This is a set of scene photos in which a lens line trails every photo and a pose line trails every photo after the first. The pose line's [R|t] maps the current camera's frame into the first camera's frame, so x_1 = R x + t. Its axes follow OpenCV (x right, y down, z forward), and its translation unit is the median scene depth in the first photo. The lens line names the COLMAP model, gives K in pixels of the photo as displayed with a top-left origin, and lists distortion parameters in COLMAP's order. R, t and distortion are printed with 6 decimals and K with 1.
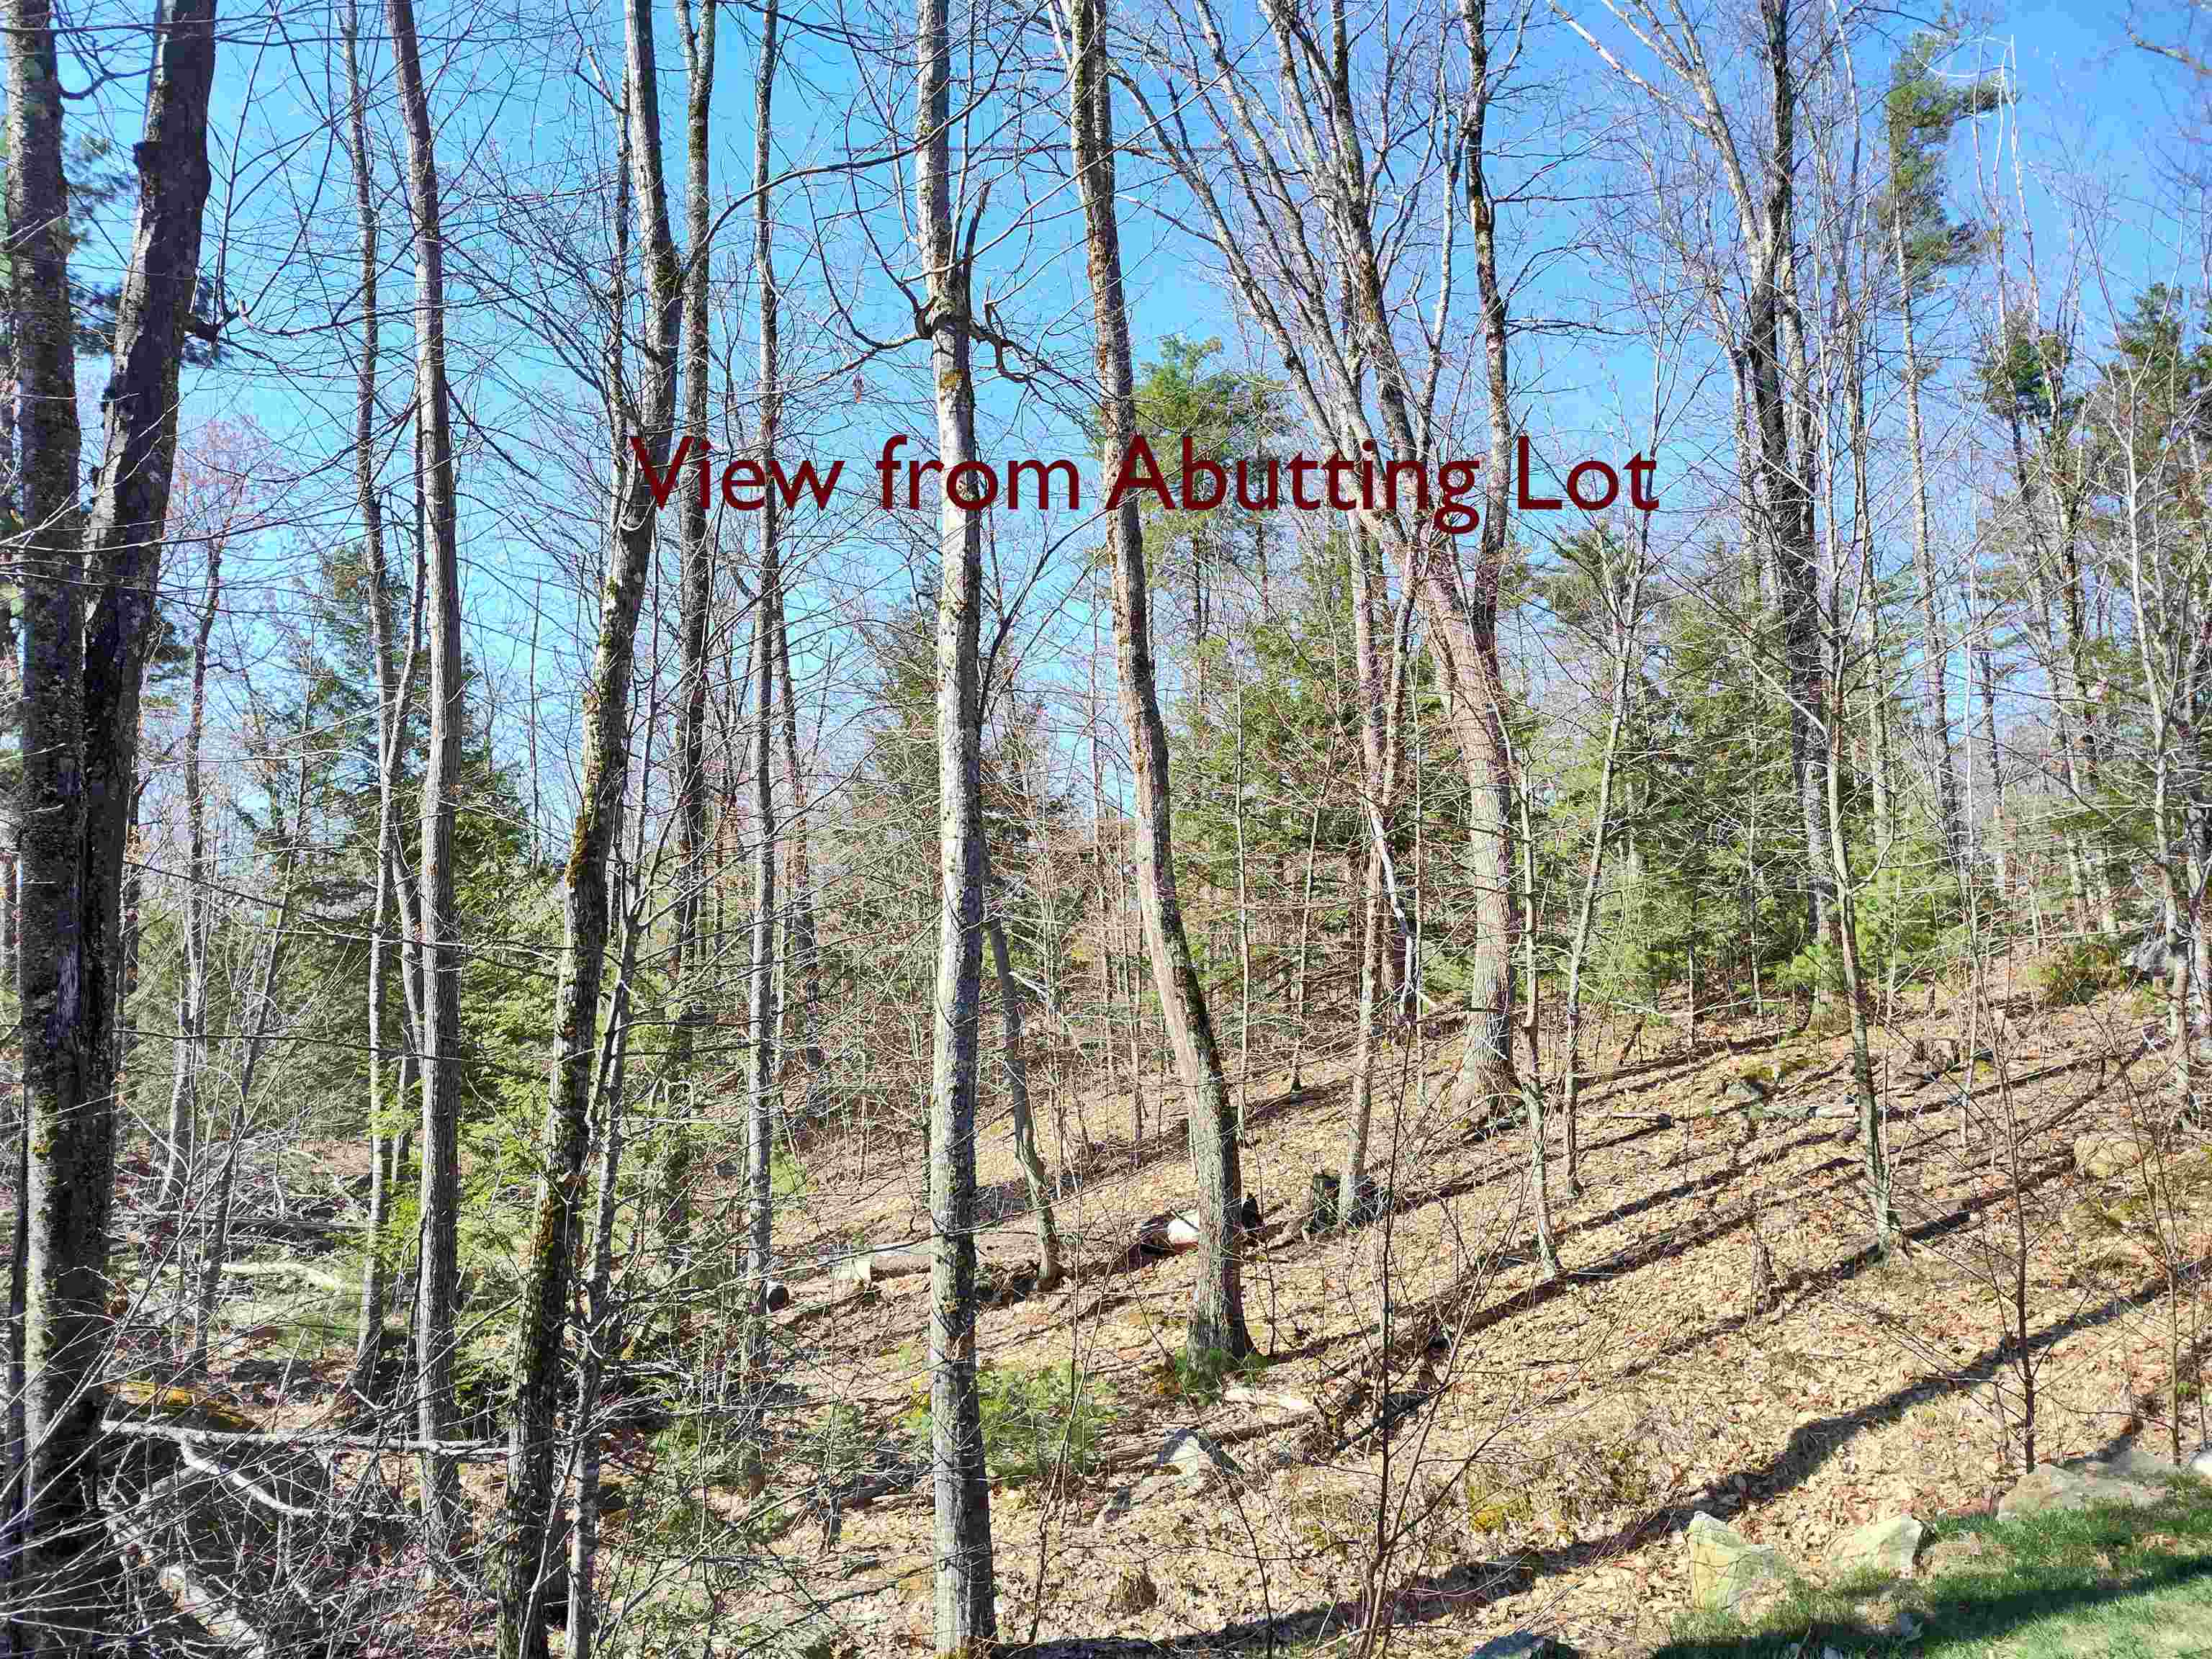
lens RADIAL K [[1486.1, 0, 1116.2], [0, 1486.1, 823.7], [0, 0, 1]] dist [0.061594, -0.080267]
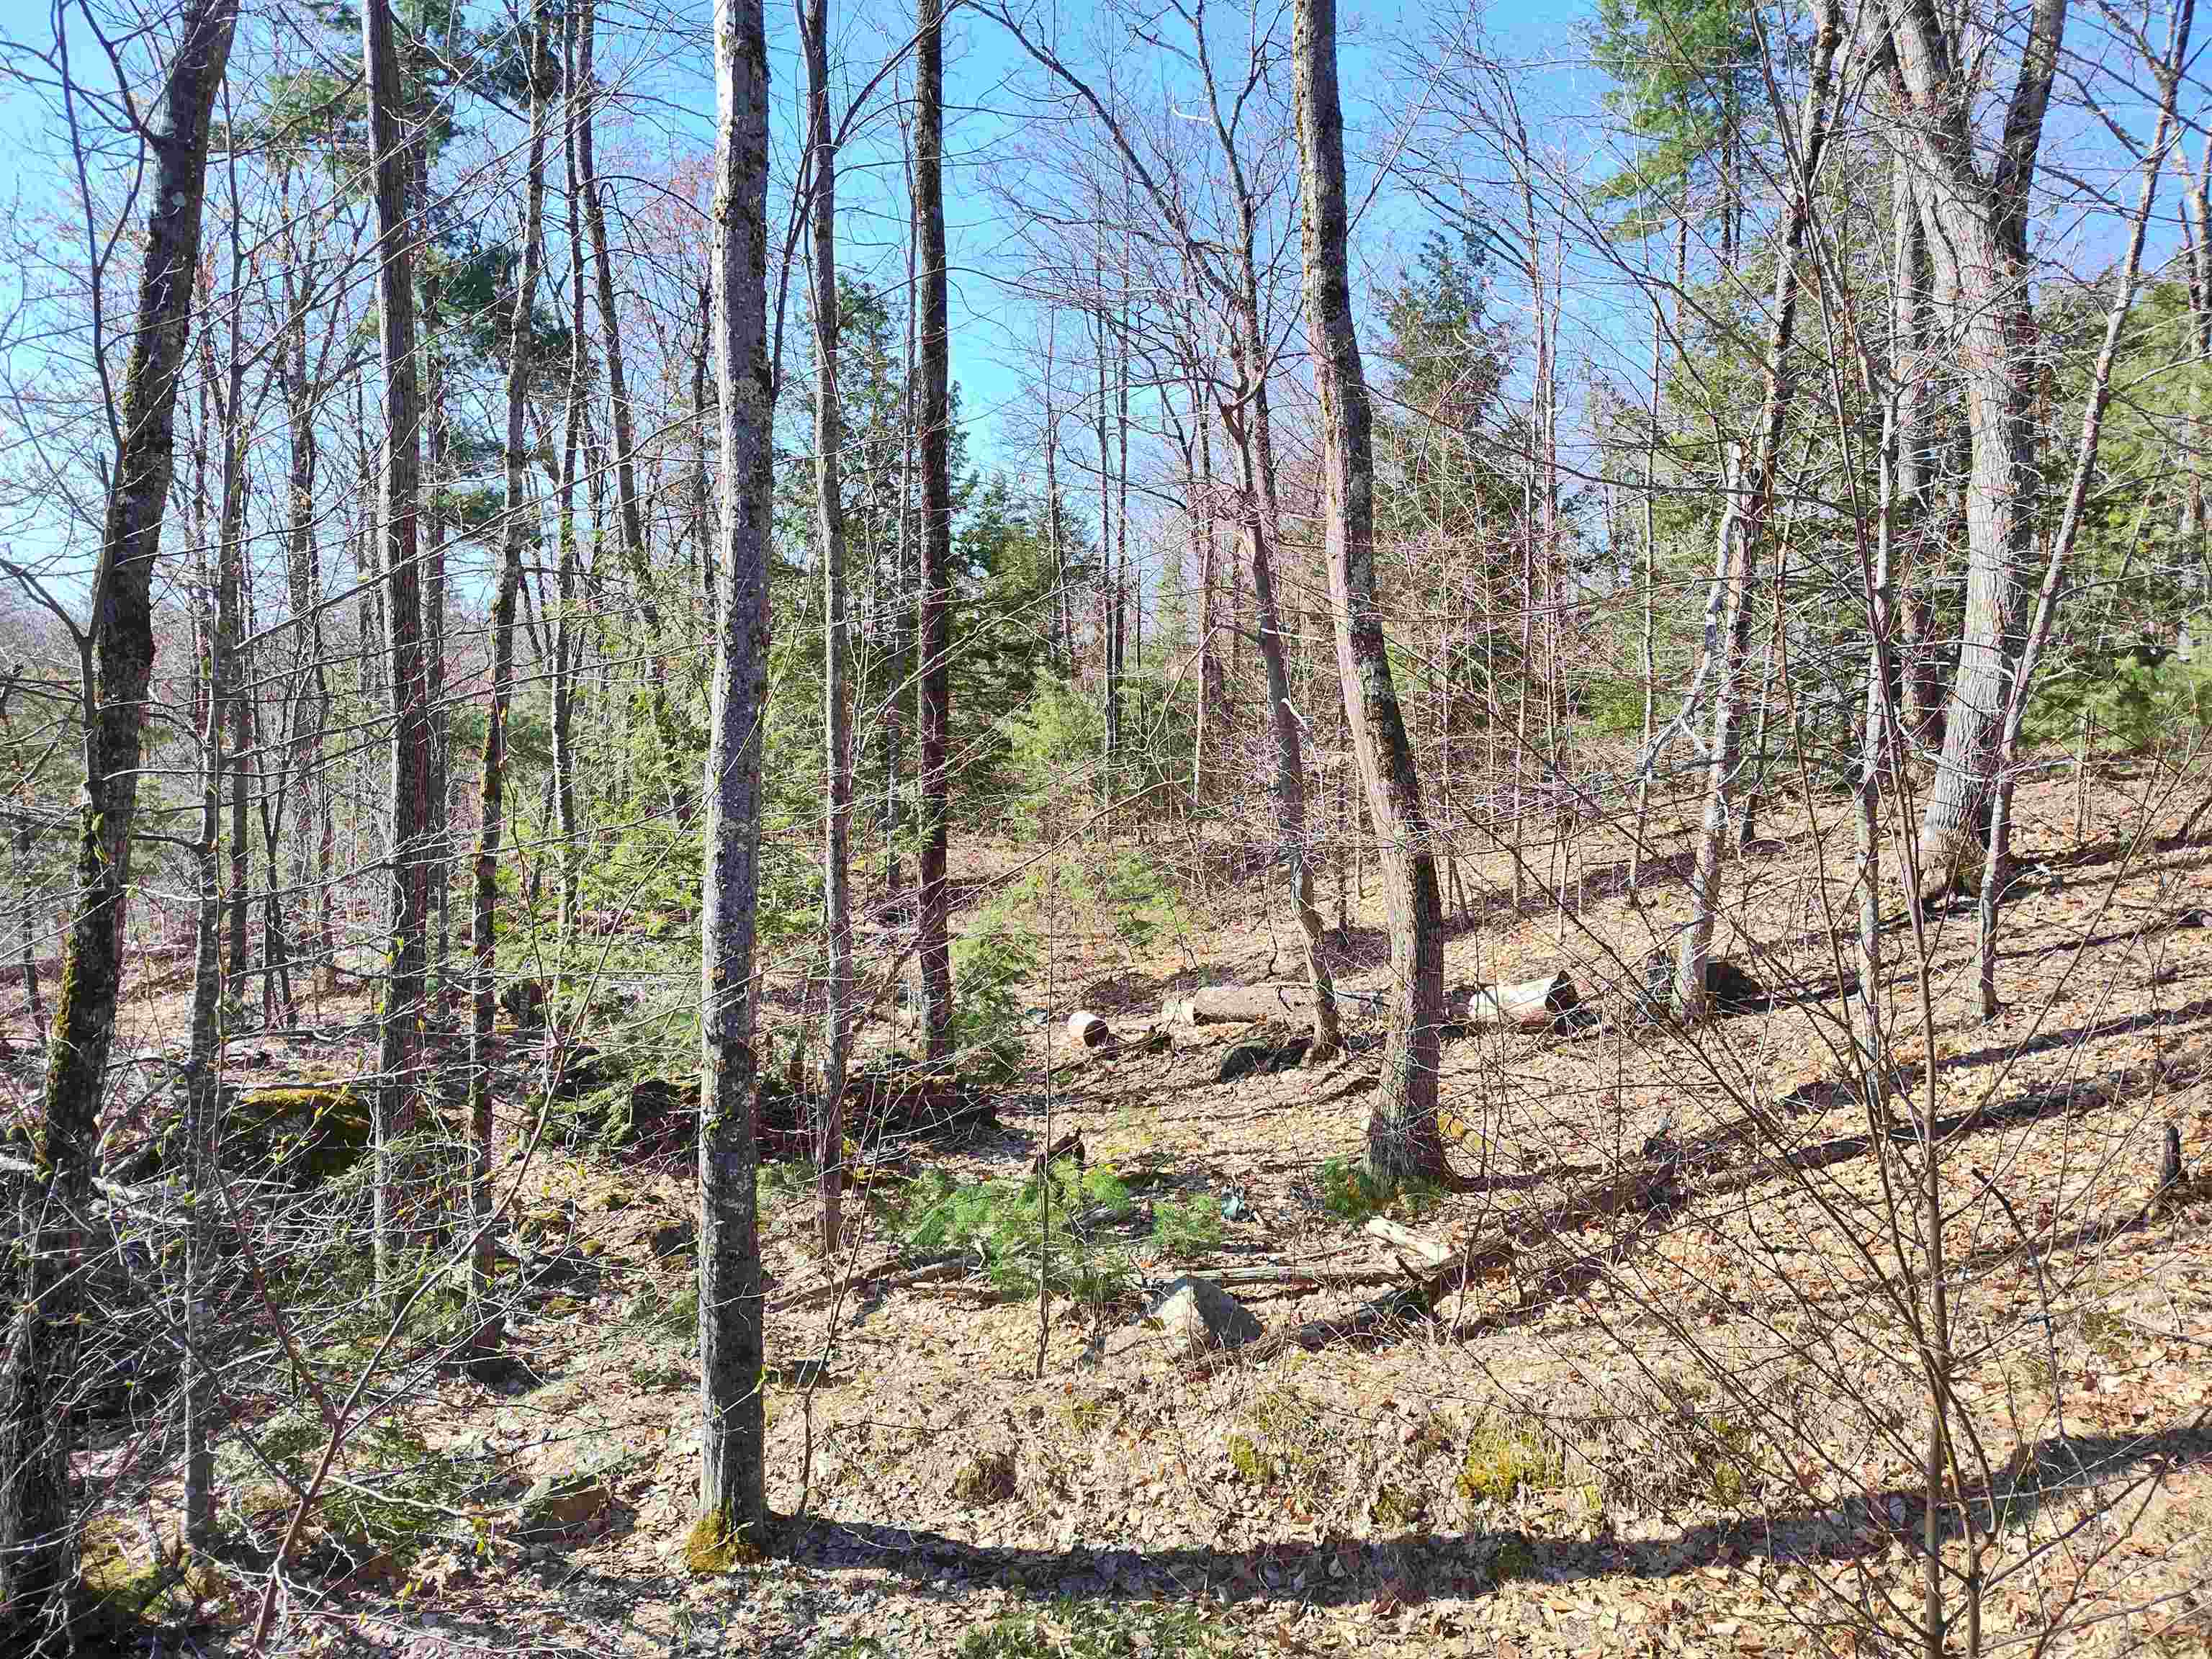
lens RADIAL K [[1486.1, 0, 1116.2], [0, 1486.1, 823.7], [0, 0, 1]] dist [0.061594, -0.080267]
pose [[0.915356, 0.037397, -0.400906, 0.228485], [0.037421, 0.983467, 0.177178, 0.018209], [0.400904, -0.177183, 0.898823, 0.223572]]
